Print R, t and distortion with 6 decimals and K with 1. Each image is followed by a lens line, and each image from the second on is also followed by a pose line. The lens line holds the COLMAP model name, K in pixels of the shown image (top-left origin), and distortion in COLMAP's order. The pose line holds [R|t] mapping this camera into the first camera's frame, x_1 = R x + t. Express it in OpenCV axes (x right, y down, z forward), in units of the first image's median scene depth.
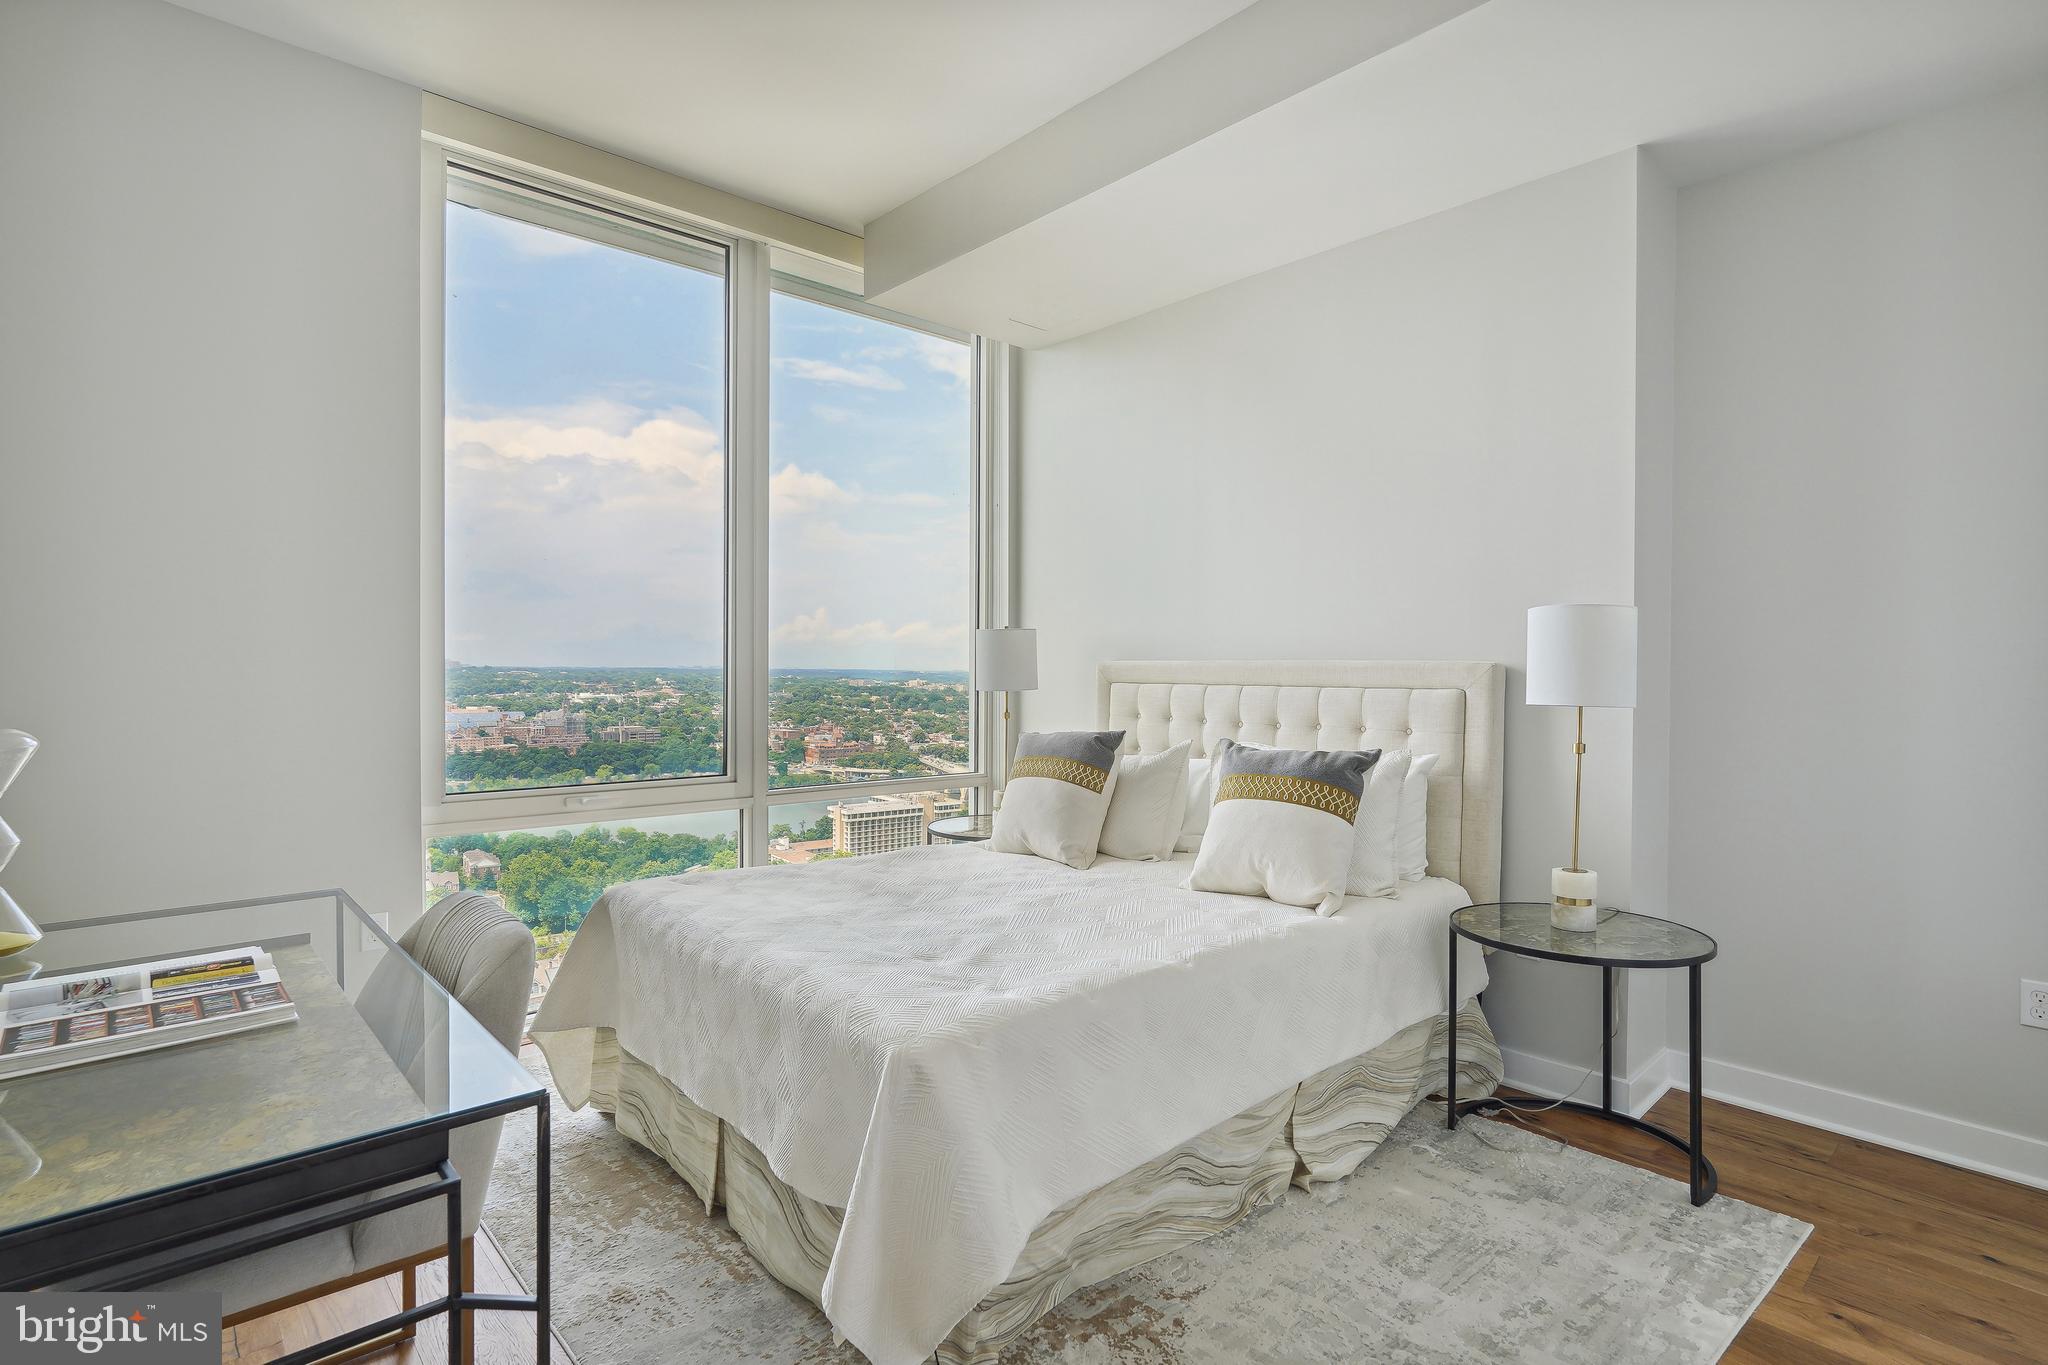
lens RADIAL K [[1011.5, 0, 1052.1], [0, 1011.5, 668.9], [0, 0, 1]] dist [0.034665, 0.000734]
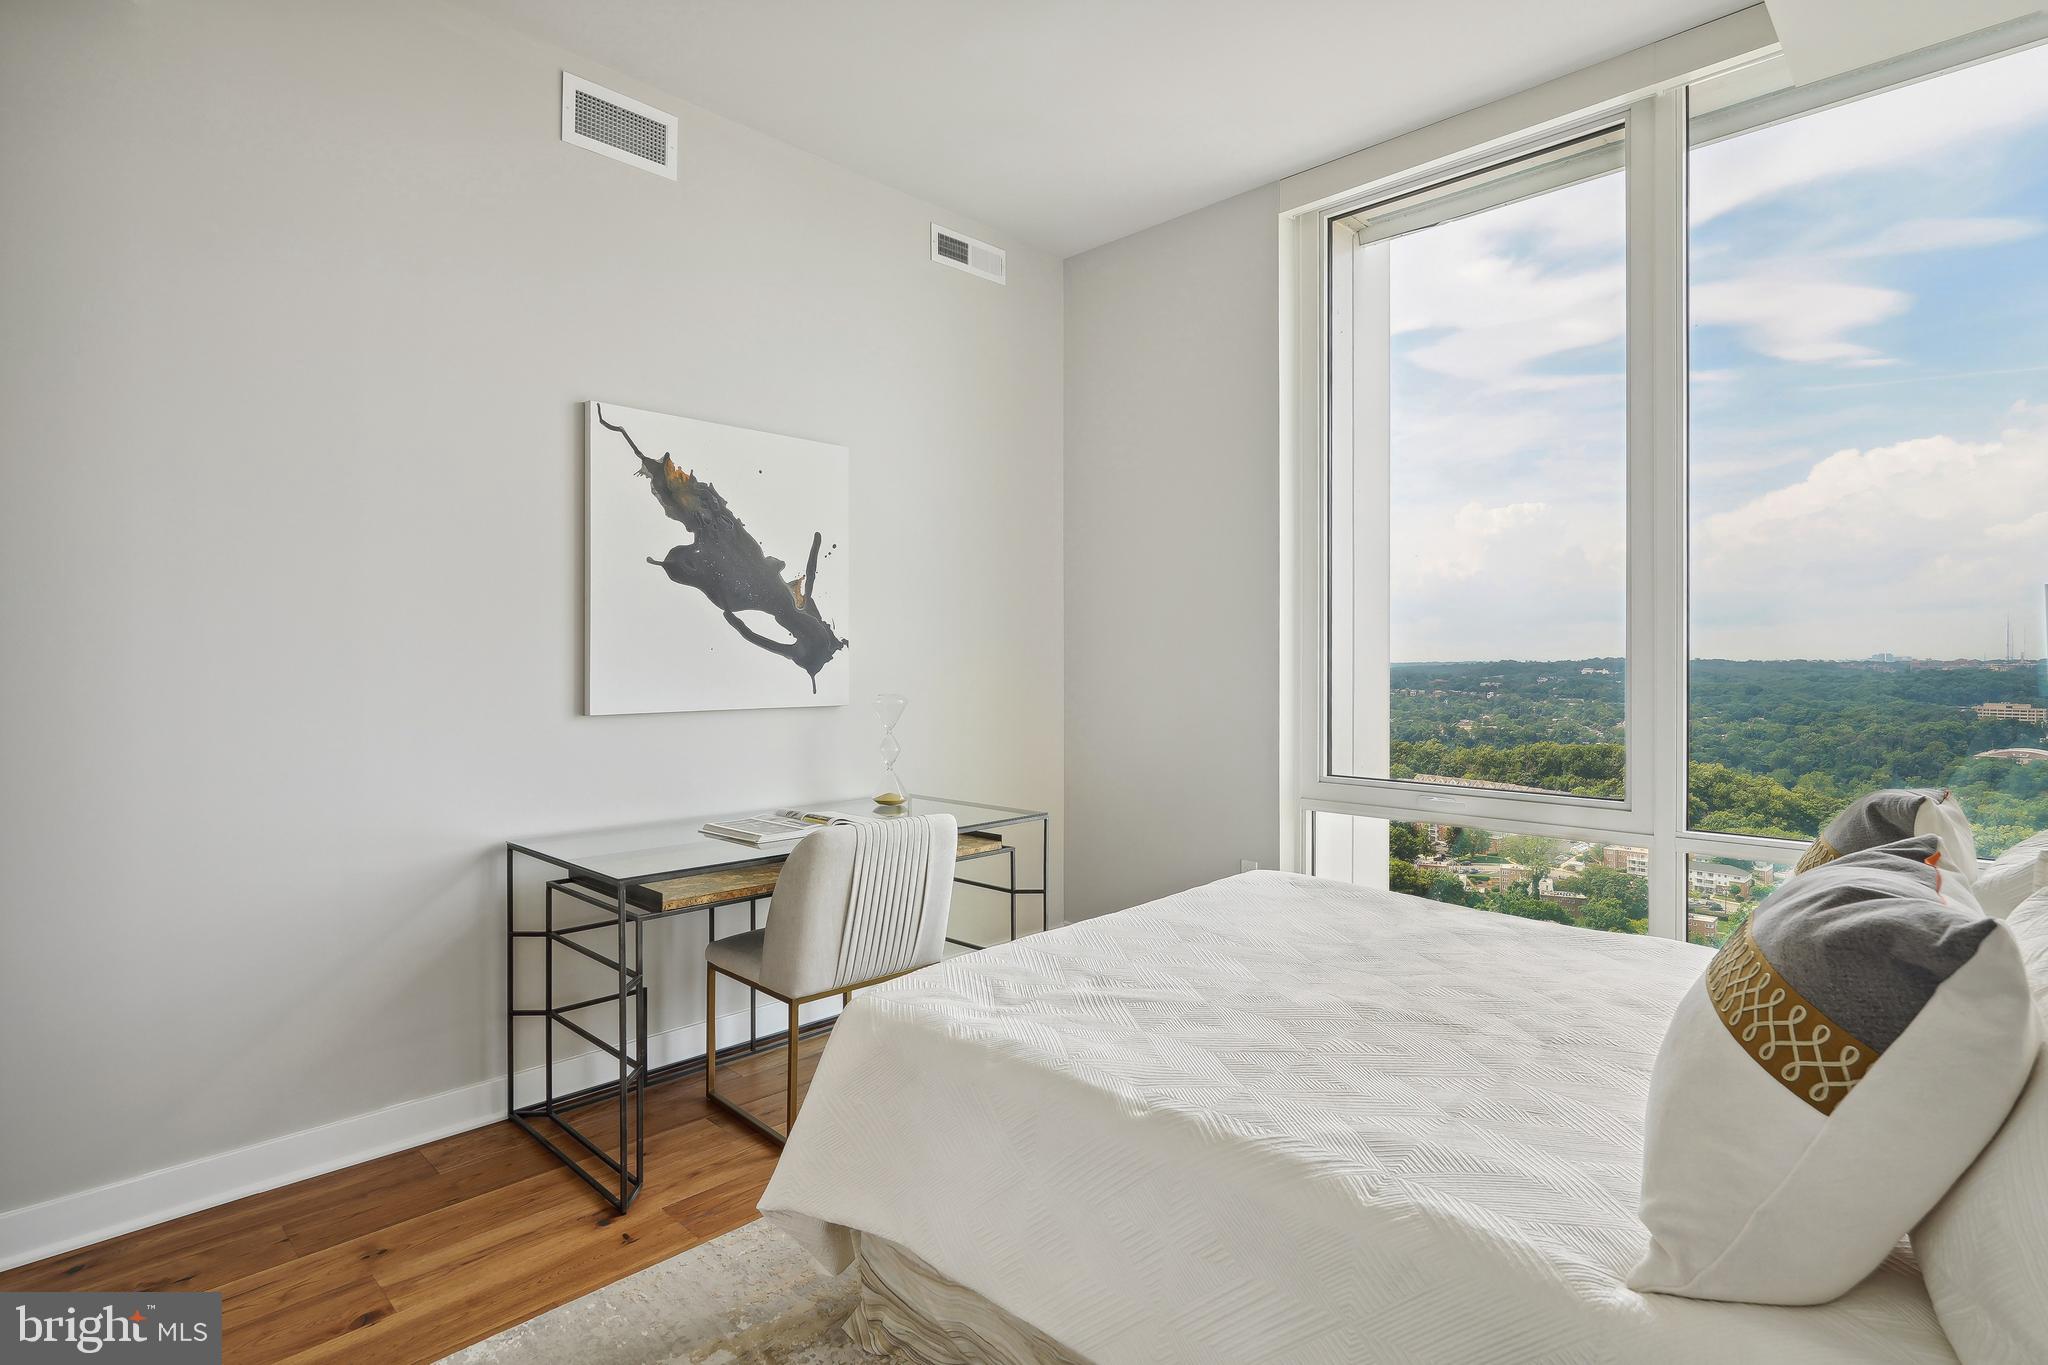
lens RADIAL K [[1011.5, 0, 1019.2], [0, 1011.5, 665.0], [0, 0, 1]] dist [0.034665, 0.000734]
pose [[0.067767, 0.006818, -0.997678, 0.456326], [-0.008771, 0.999942, 0.006238, -0.002330], [0.997663, 0.008328, 0.067823, 0.507061]]
